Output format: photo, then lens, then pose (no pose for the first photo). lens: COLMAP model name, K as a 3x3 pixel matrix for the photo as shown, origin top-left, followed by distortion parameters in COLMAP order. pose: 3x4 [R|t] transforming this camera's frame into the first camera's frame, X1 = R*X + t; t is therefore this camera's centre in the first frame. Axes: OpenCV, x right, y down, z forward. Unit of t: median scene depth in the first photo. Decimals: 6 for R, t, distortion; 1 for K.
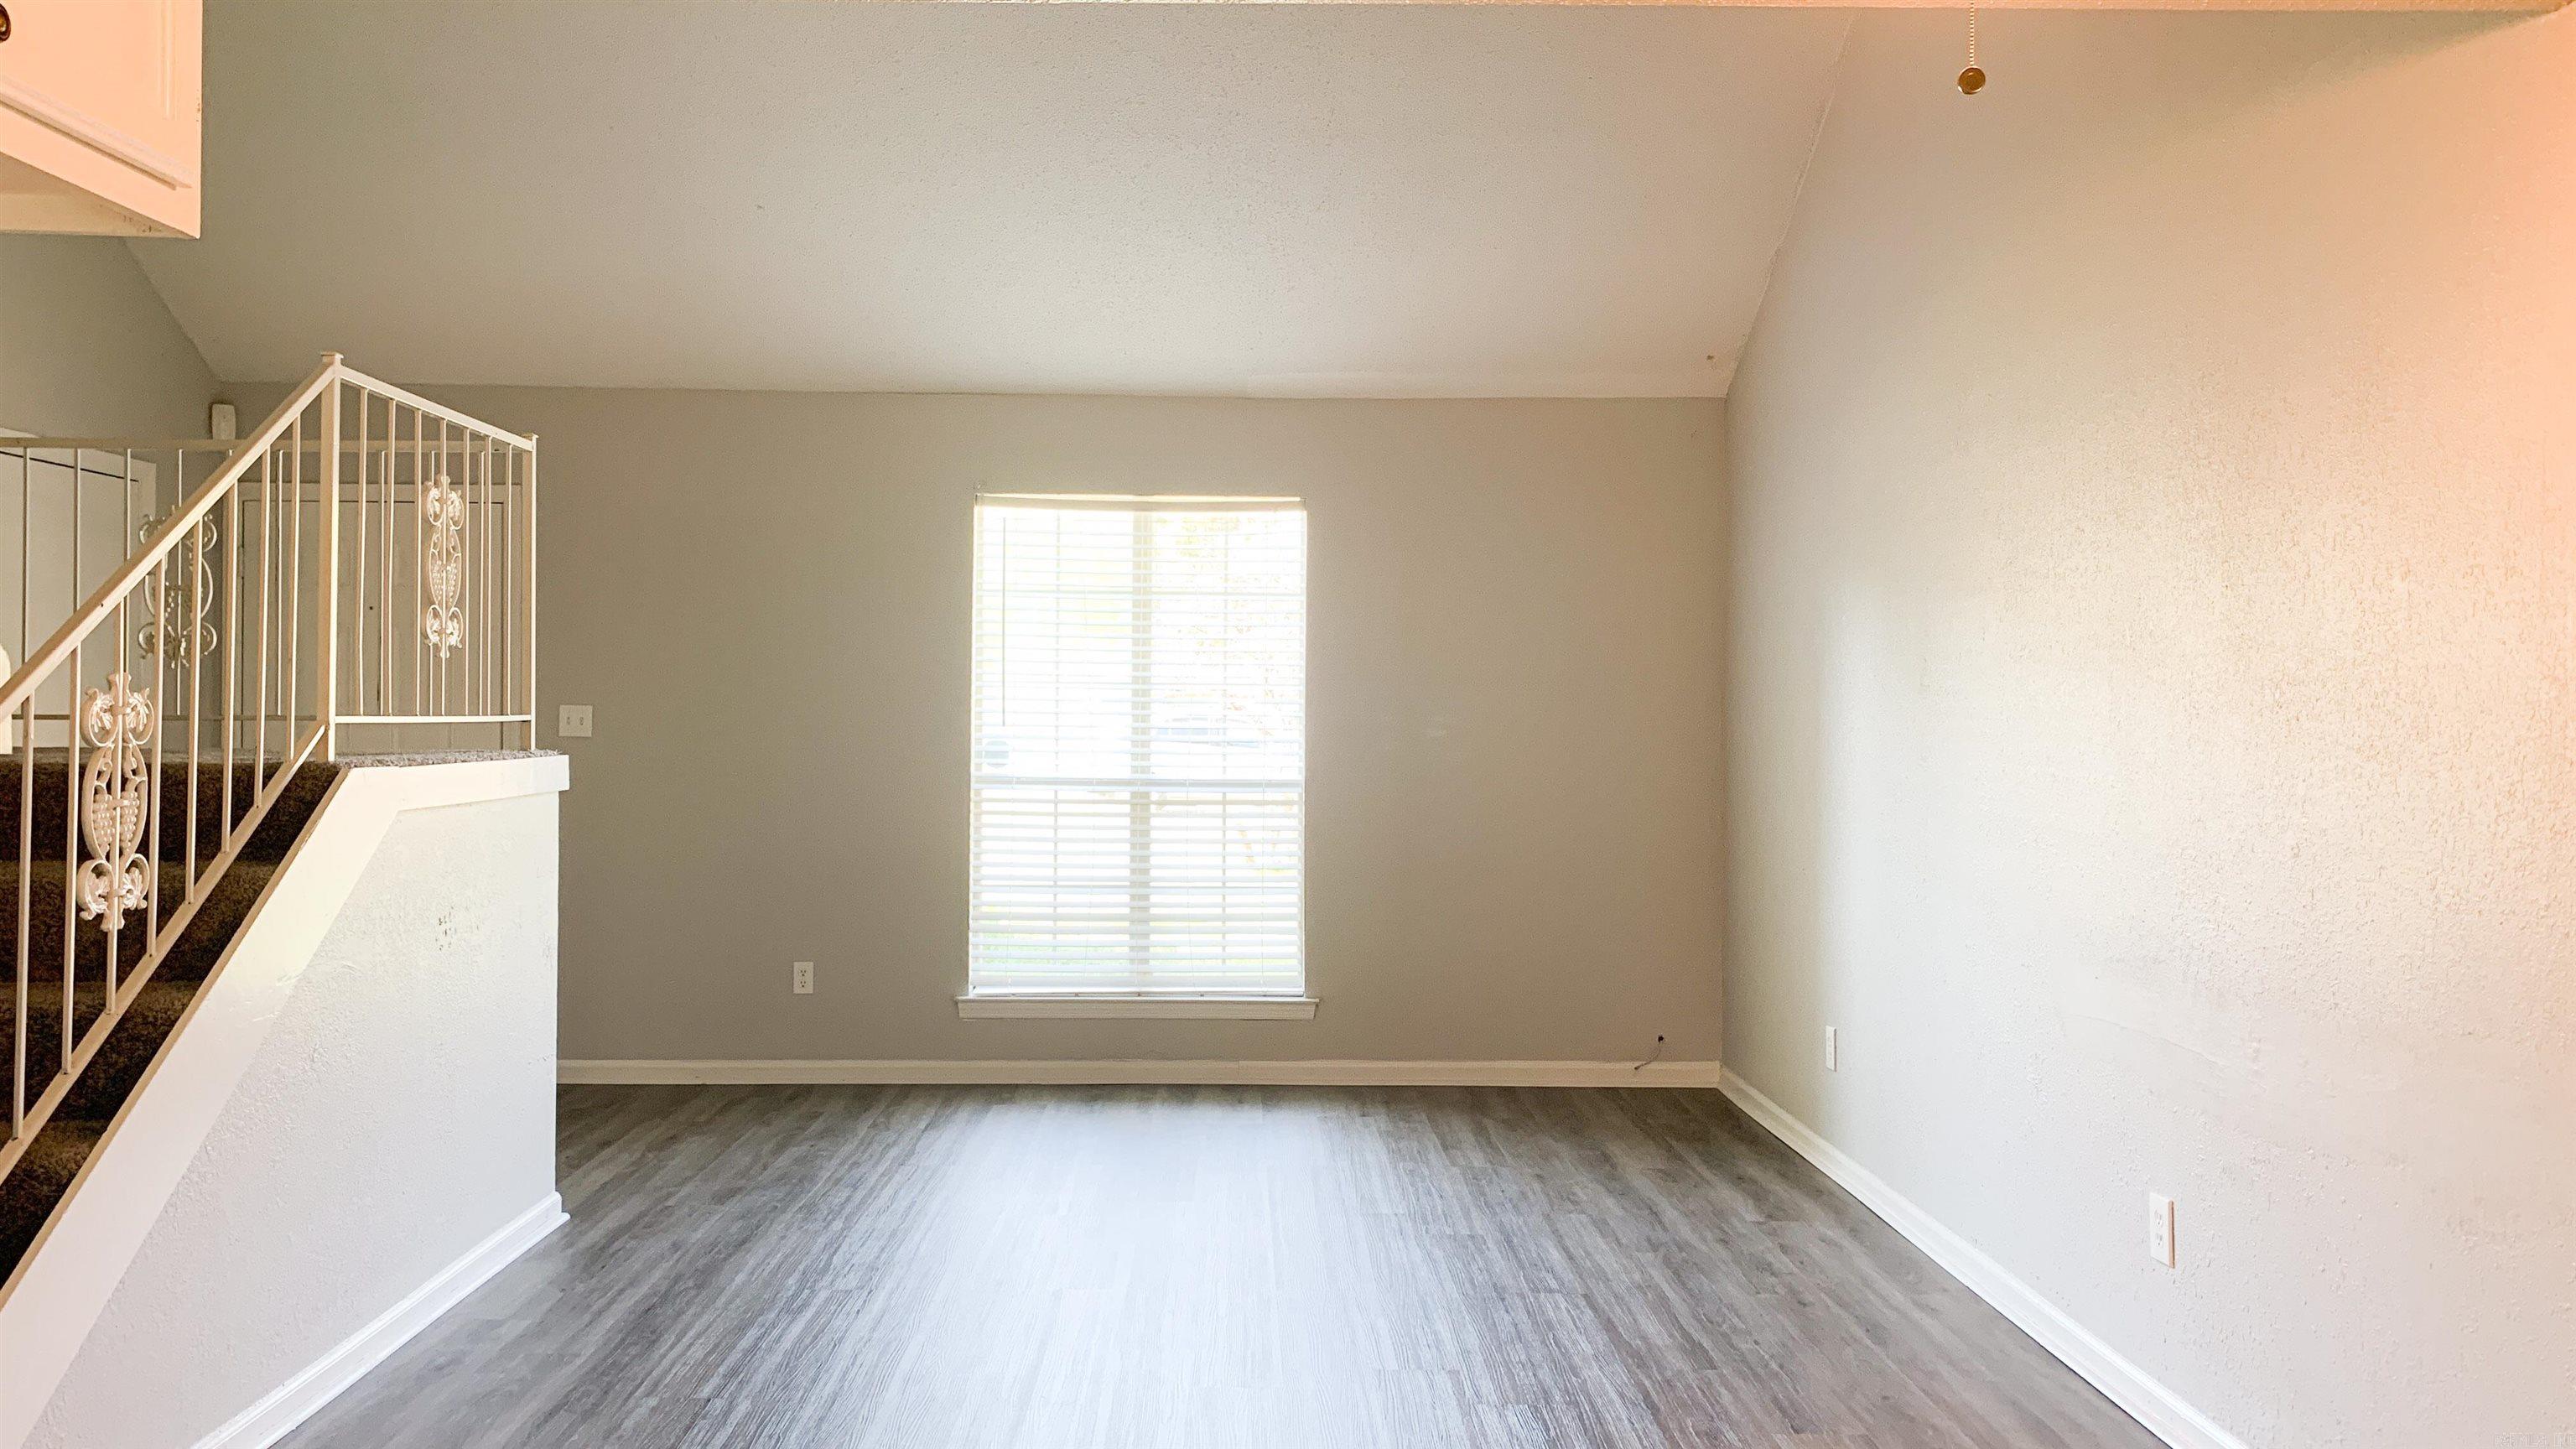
lens RADIAL K [[1971.3, 0, 1244.9], [0, 1971.3, 714.9], [0, 0, 1]] dist [0.043719, -0.050097]
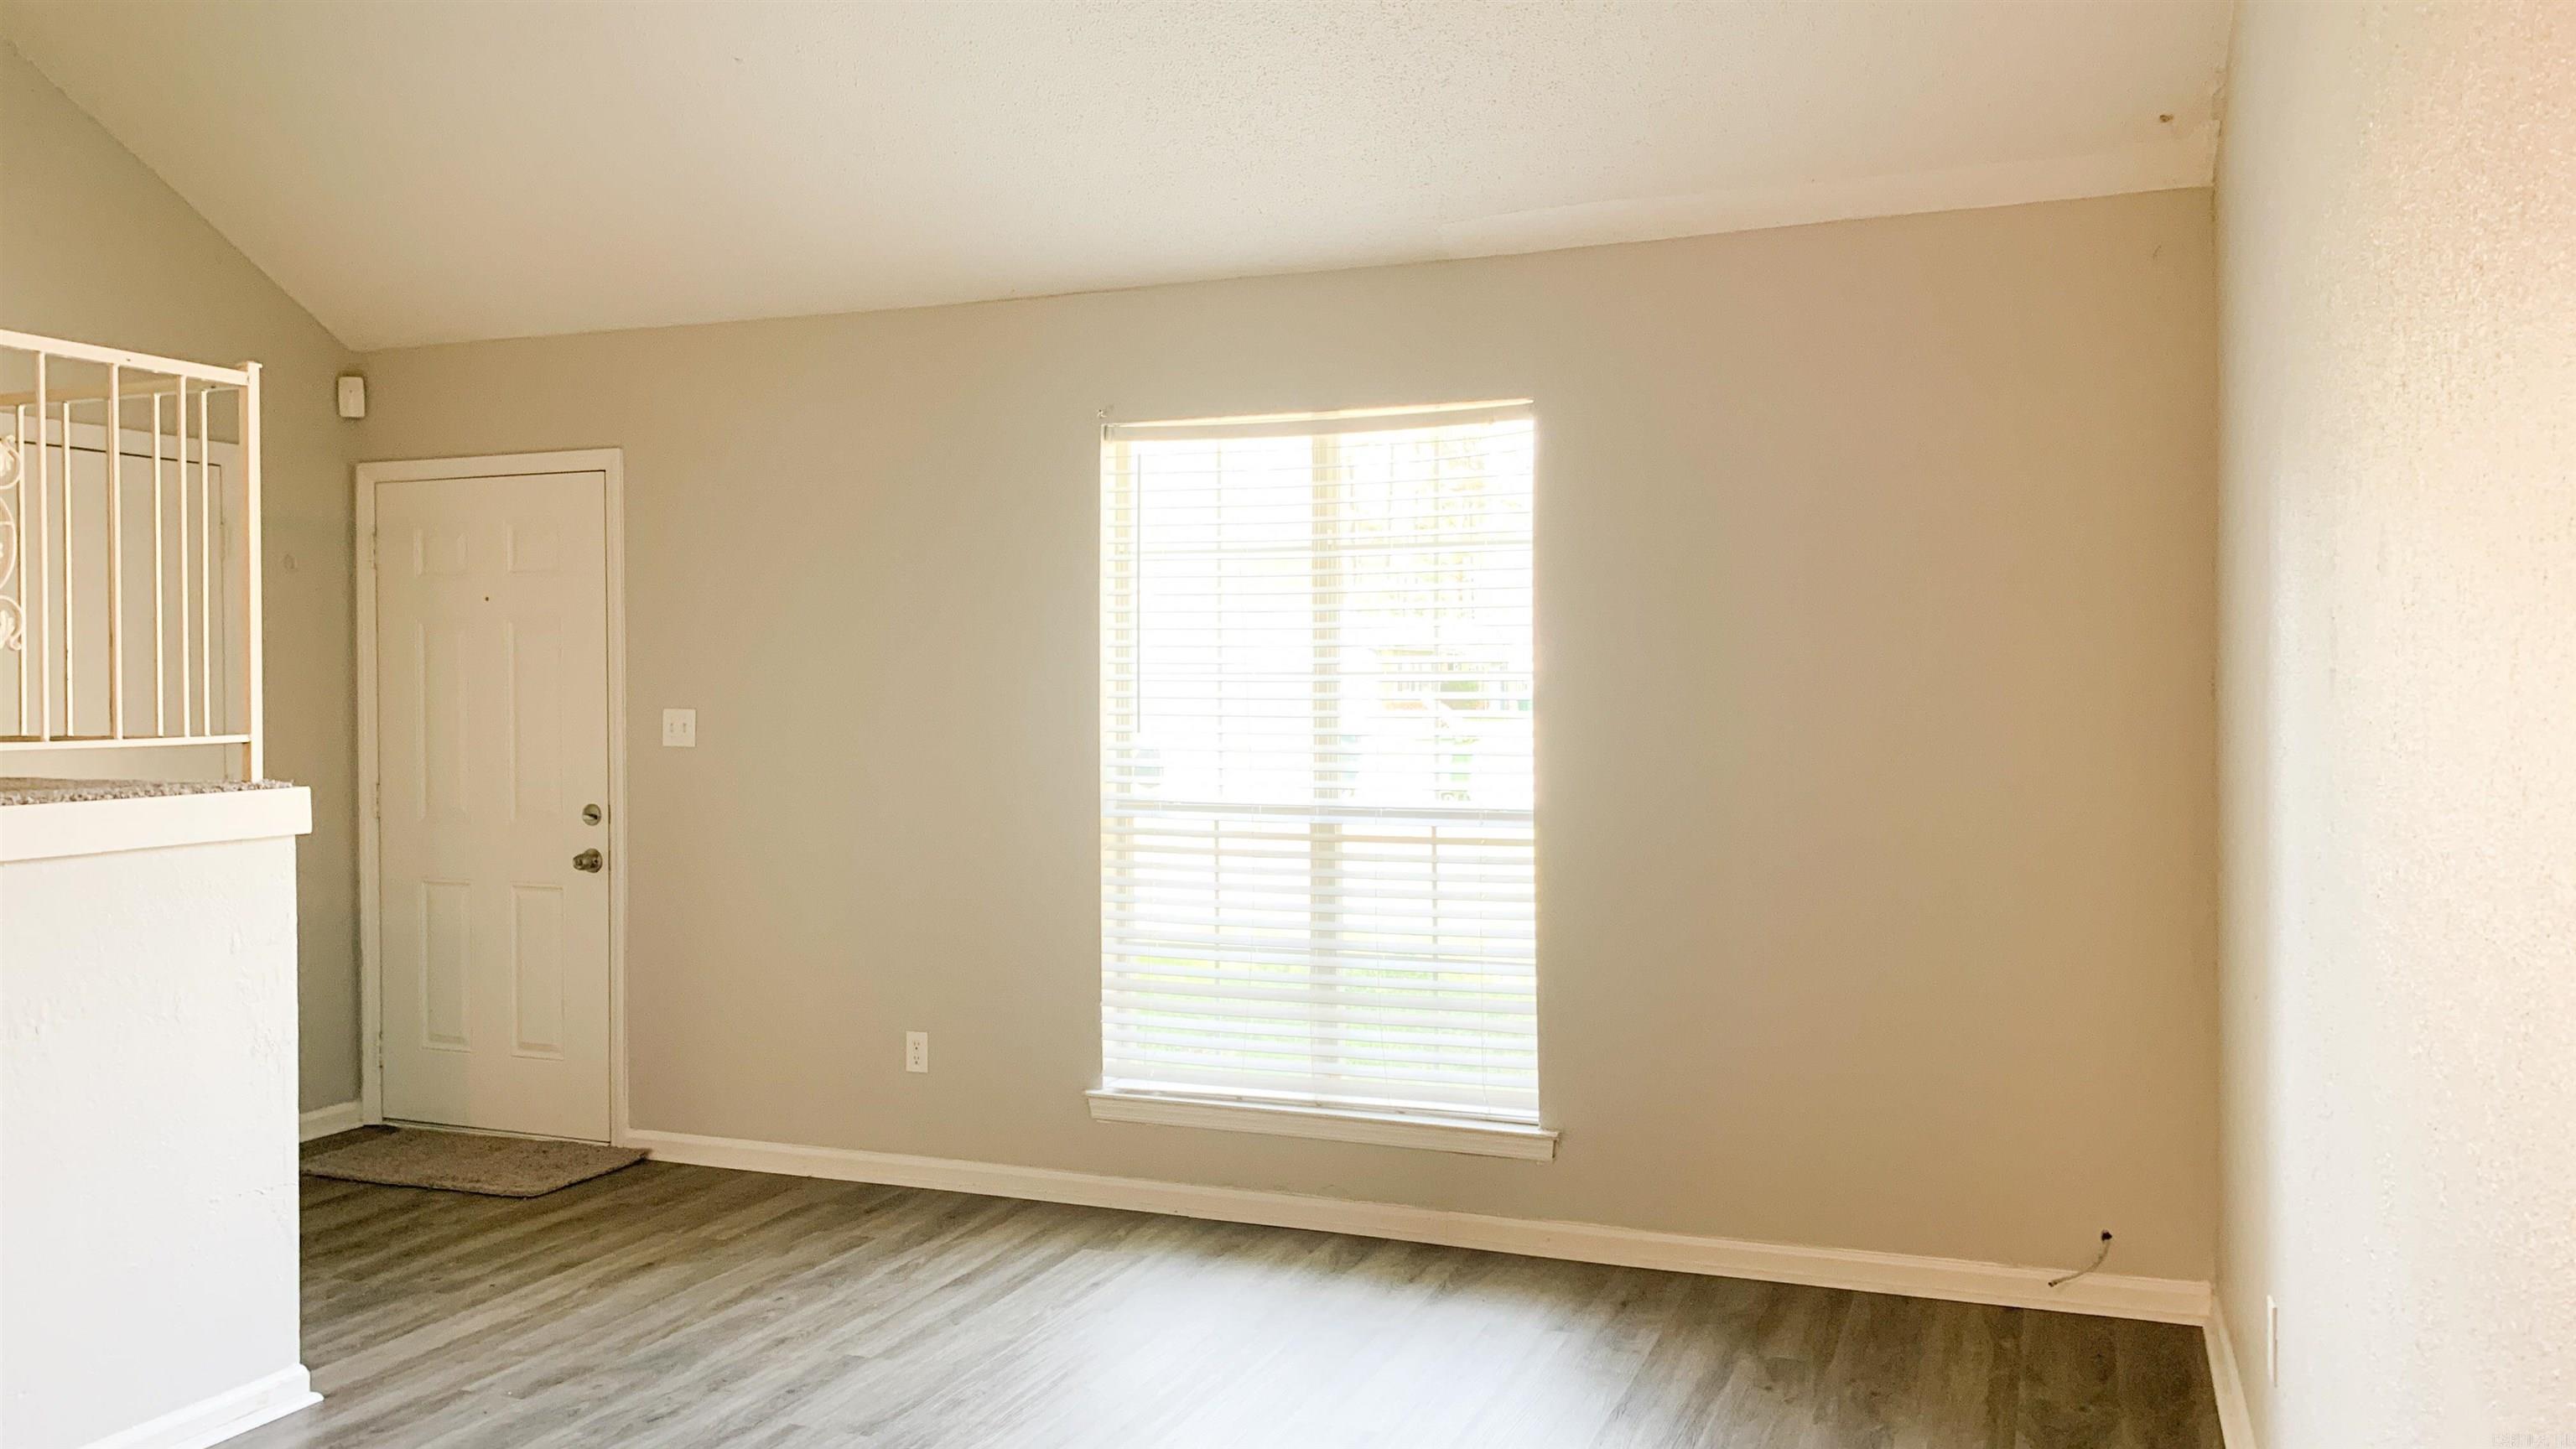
lens RADIAL K [[1971.3, 0, 1265.2], [0, 1971.3, 732.2], [0, 0, 1]] dist [0.043719, -0.050097]
pose [[0.920873, -0.002356, -0.389855, 0.213181], [0.010175, 0.999786, 0.017994, -0.007819], [0.389730, -0.020537, 0.920700, 0.331222]]
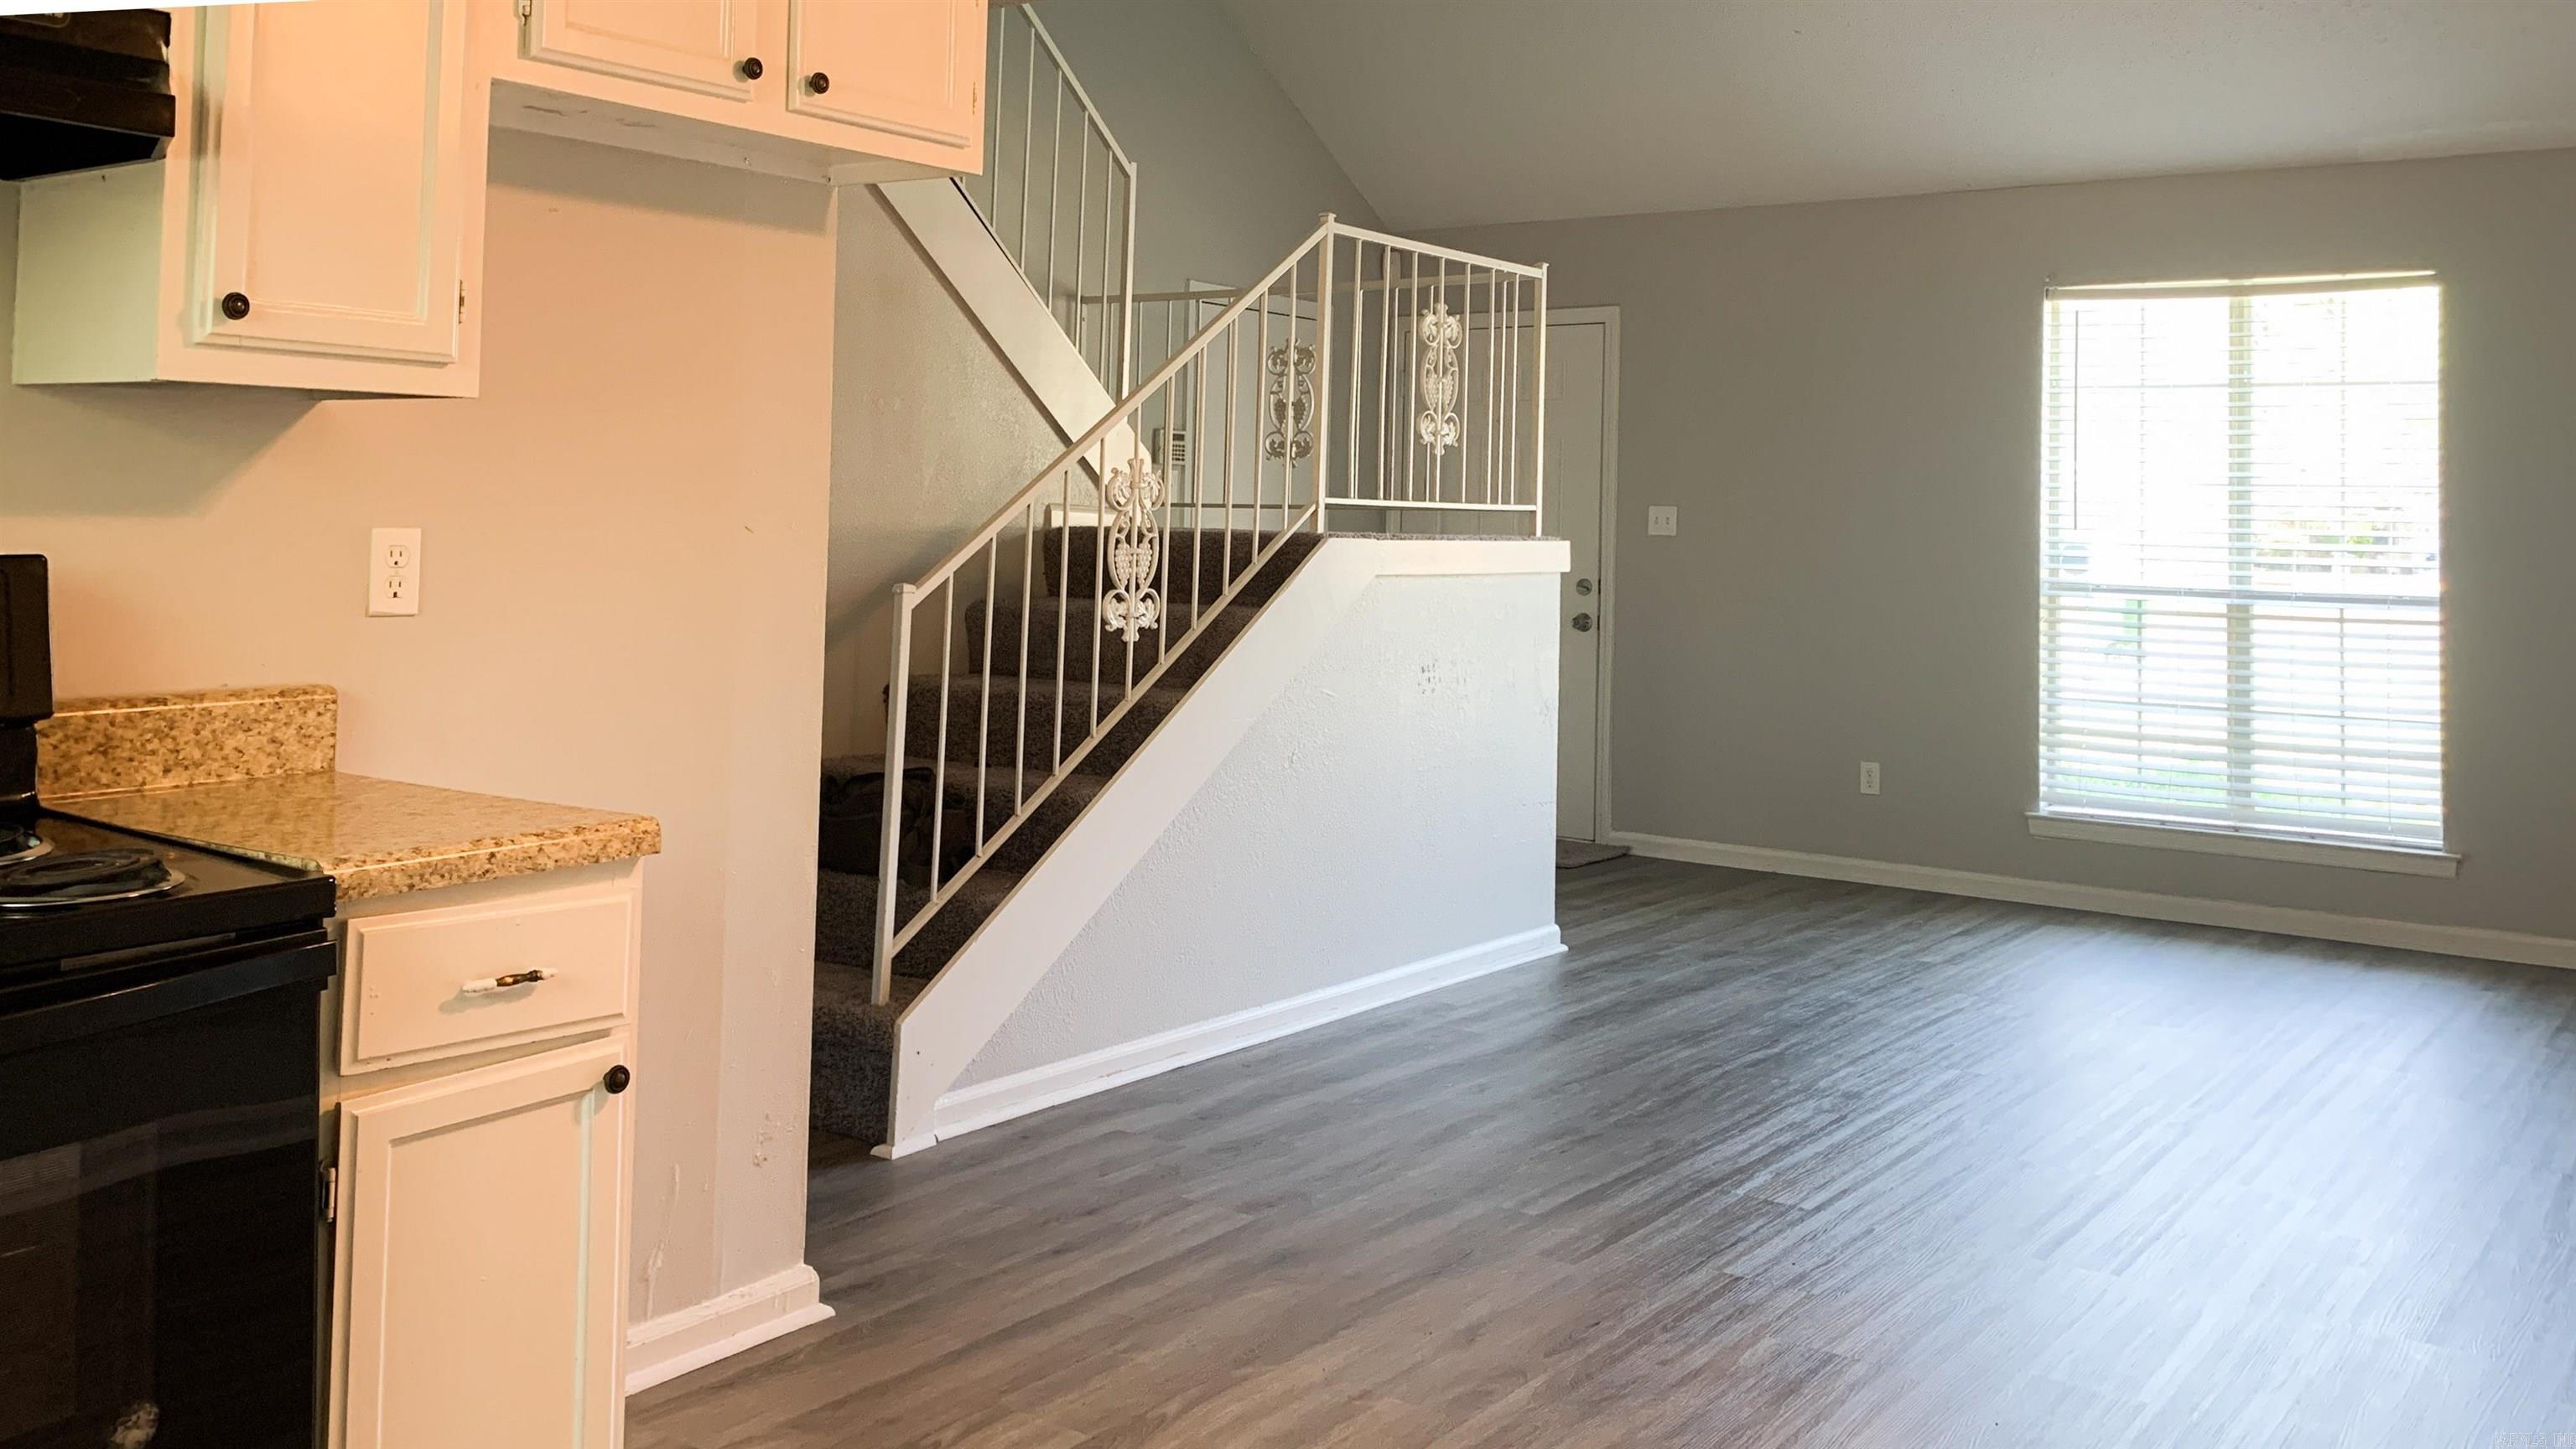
lens RADIAL K [[2167.7, 0, 1203.9], [0, 2167.7, 467.2], [0, 0, 1]] dist [0.013737, 0.003629]
pose [[0.782718, -0.007241, -0.622334, 0.200683], [-0.015949, 0.999371, -0.031687, 0.015278], [0.622172, 0.034728, 0.782110, -0.080756]]
